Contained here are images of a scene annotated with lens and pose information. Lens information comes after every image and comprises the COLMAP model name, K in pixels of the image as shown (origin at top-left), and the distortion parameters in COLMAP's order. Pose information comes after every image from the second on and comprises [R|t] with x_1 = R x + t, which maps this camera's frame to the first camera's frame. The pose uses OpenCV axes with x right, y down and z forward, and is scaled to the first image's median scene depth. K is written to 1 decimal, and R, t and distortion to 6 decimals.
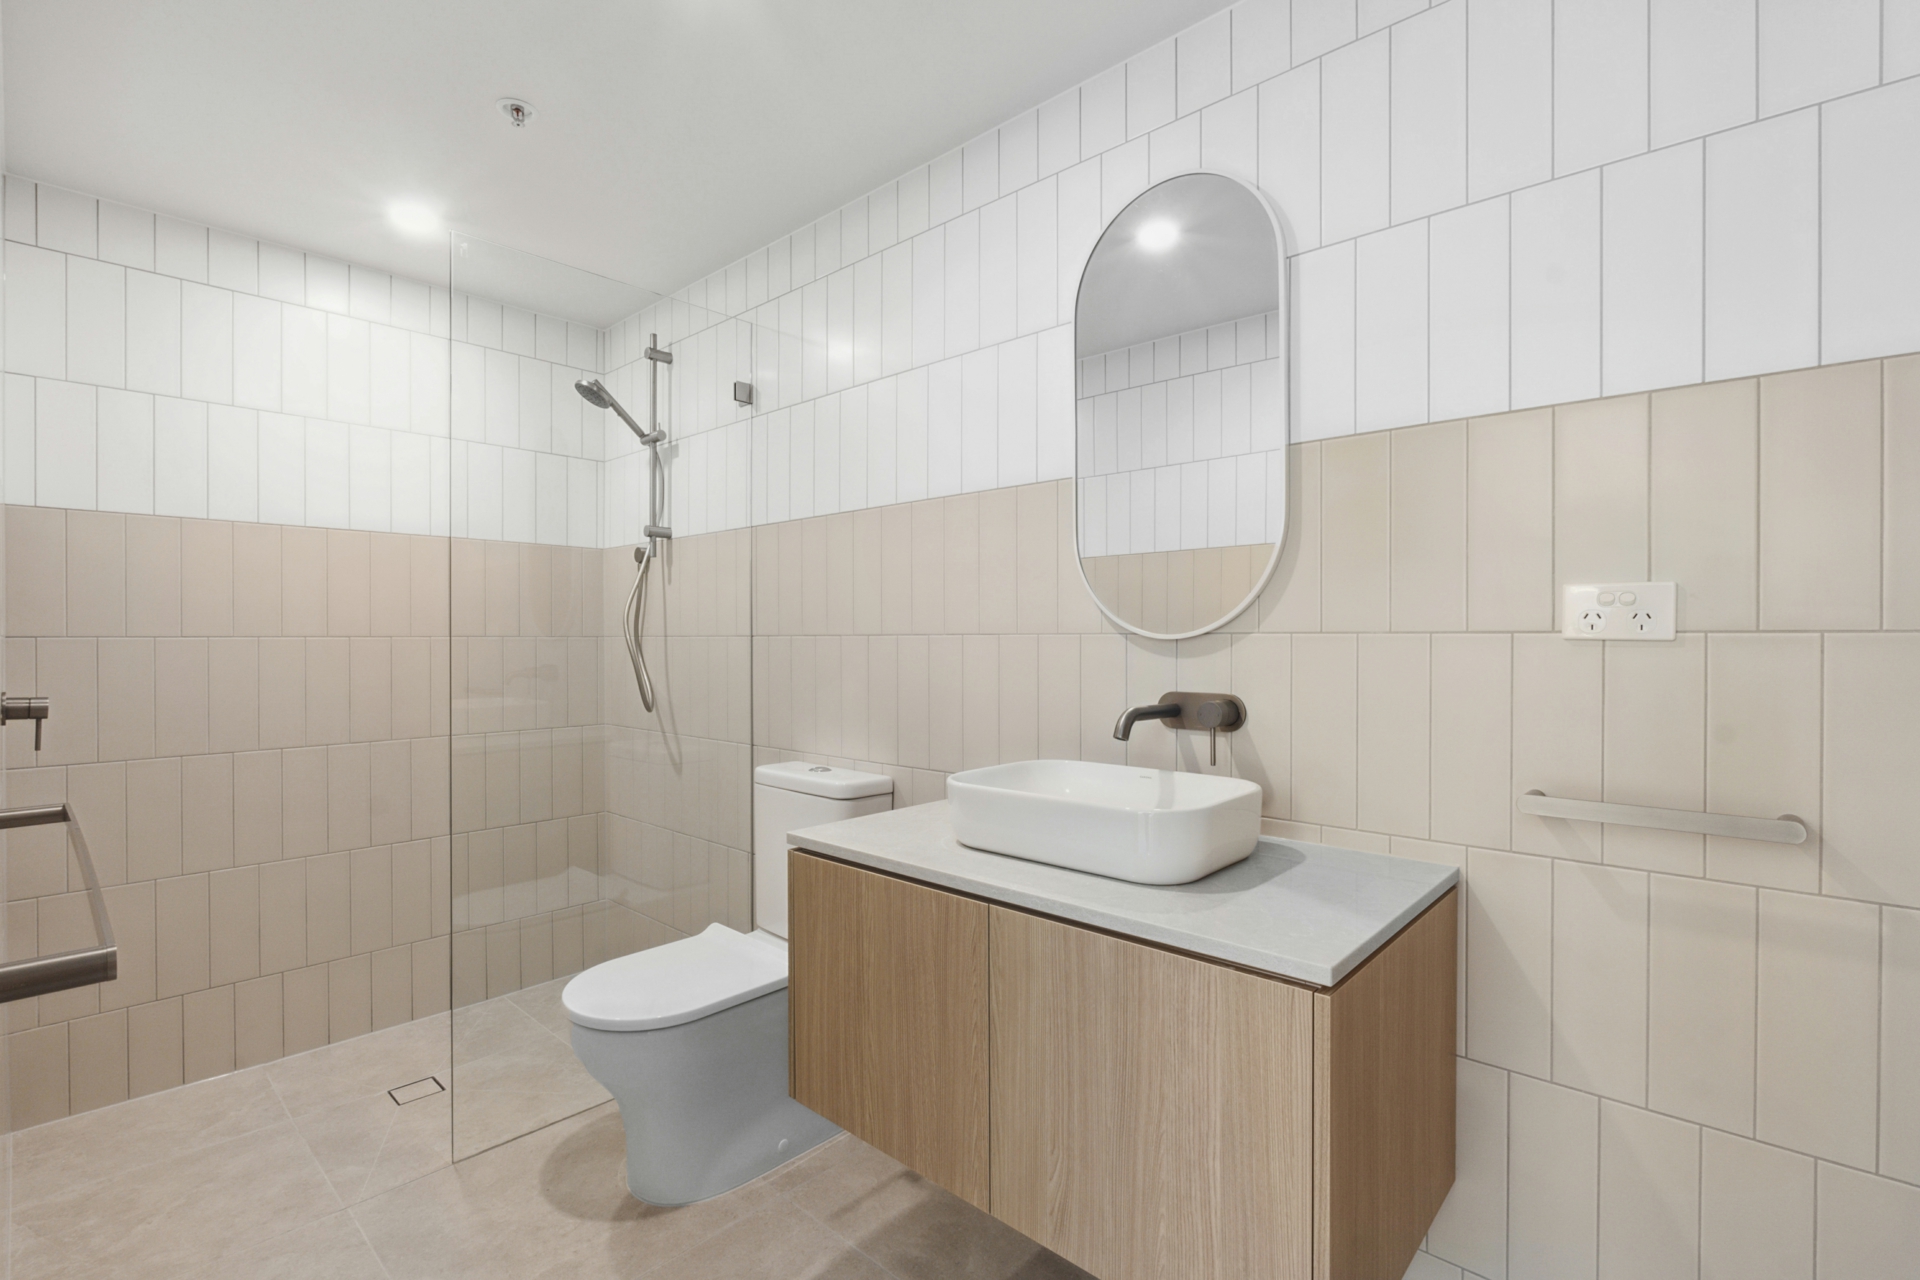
lens RADIAL K [[863.2, 0, 960.0], [0, 863.2, 640.0], [0, 0, 1]] dist [-0.002812, -0.000029]
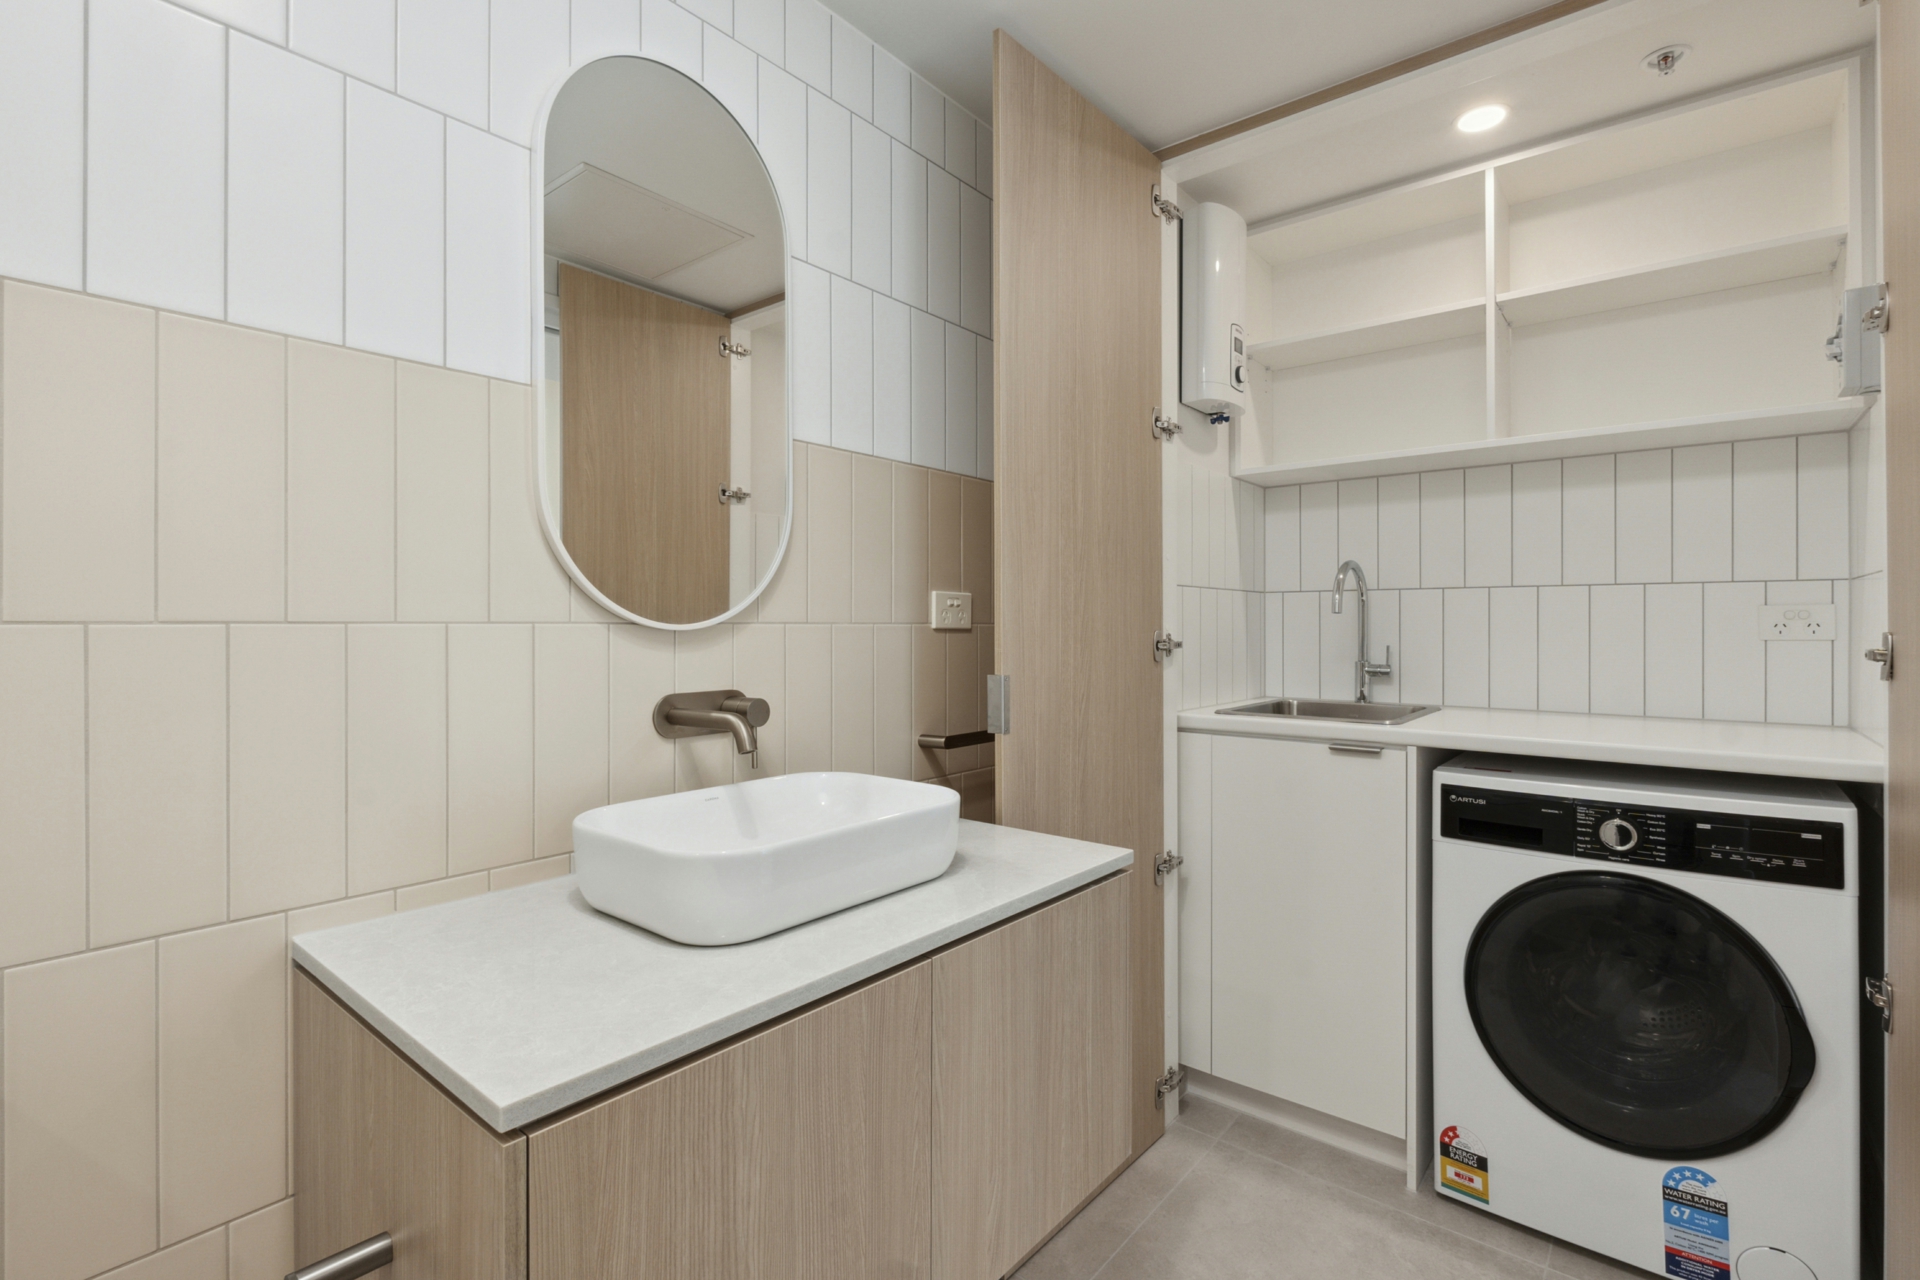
lens RADIAL K [[887.6, 0, 959.4], [0, 887.6, 624.5], [0, 0, 1]] dist [-0.001159, 0.000007]
pose [[-0.047288, 0.000452, 0.998881, -0.793068], [0.006801, 0.999977, -0.000130, -0.005902], [-0.998858, 0.006787, -0.047290, 1.005655]]
